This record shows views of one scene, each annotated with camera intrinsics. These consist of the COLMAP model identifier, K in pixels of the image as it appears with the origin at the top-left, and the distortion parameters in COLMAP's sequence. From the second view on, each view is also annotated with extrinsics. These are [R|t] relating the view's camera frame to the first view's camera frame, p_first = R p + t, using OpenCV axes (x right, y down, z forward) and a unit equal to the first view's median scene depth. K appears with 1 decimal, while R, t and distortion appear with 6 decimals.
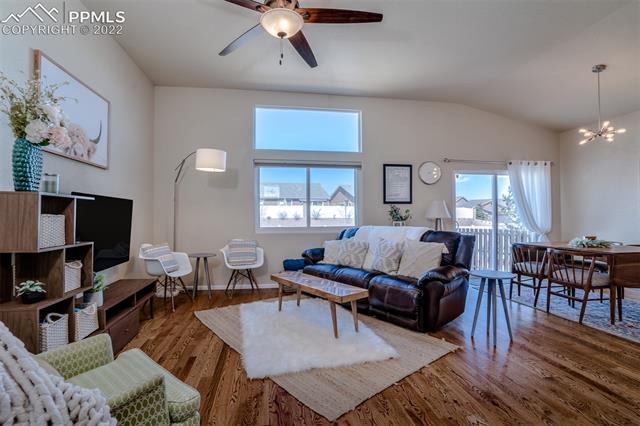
lens RADIAL K [[304.3, 0, 314.1], [0, 304.3, 219.5], [0, 0, 1]] dist [-0.052207, 0.014582]
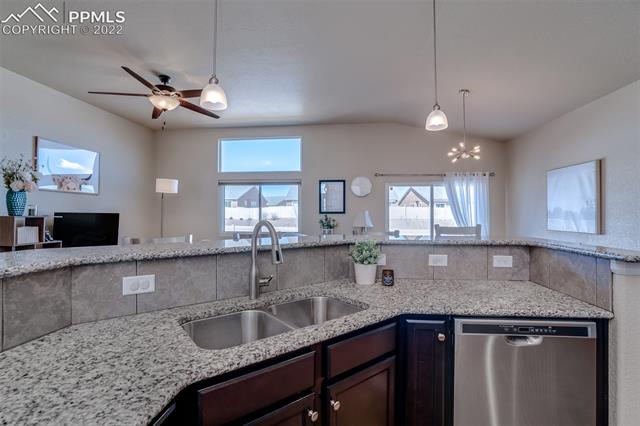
lens RADIAL K [[304.3, 0, 319.9], [0, 304.3, 206.2], [0, 0, 1]] dist [-0.052207, 0.014582]
pose [[0.963115, -0.000874, -0.269088, 0.731215], [-0.010595, 0.999096, -0.041169, -0.045826], [0.268881, 0.042502, 0.962235, -0.174973]]
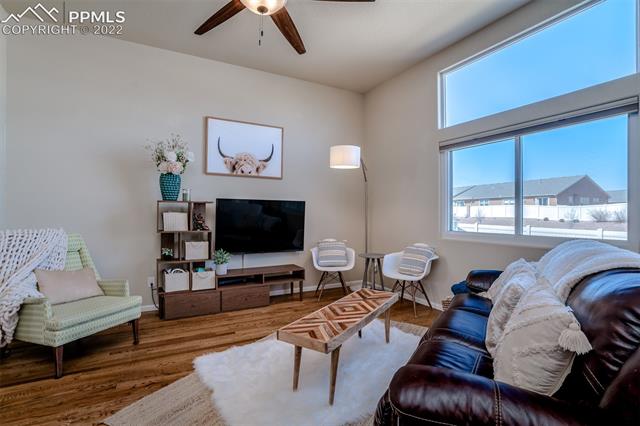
lens RADIAL K [[304.3, 0, 324.8], [0, 304.3, 218.0], [0, 0, 1]] dist [-0.052207, 0.014582]
pose [[0.339345, 0.016666, -0.940514, 0.538292], [-0.021222, 0.999724, 0.010058, -0.010287], [0.940423, 0.016547, 0.339605, 0.599846]]
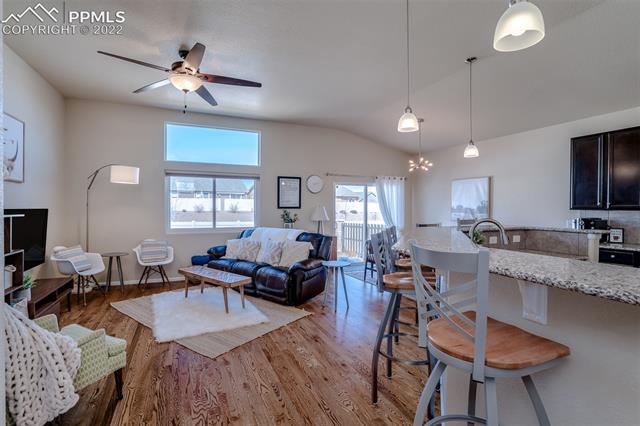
lens RADIAL K [[304.3, 0, 316.6], [0, 304.3, 213.7], [0, 0, 1]] dist [-0.052207, 0.014582]
pose [[0.965332, 0.002763, 0.261012, 0.077427], [-0.005227, 0.999948, 0.008748, -0.057331], [-0.260975, -0.009809, 0.965296, -0.315527]]
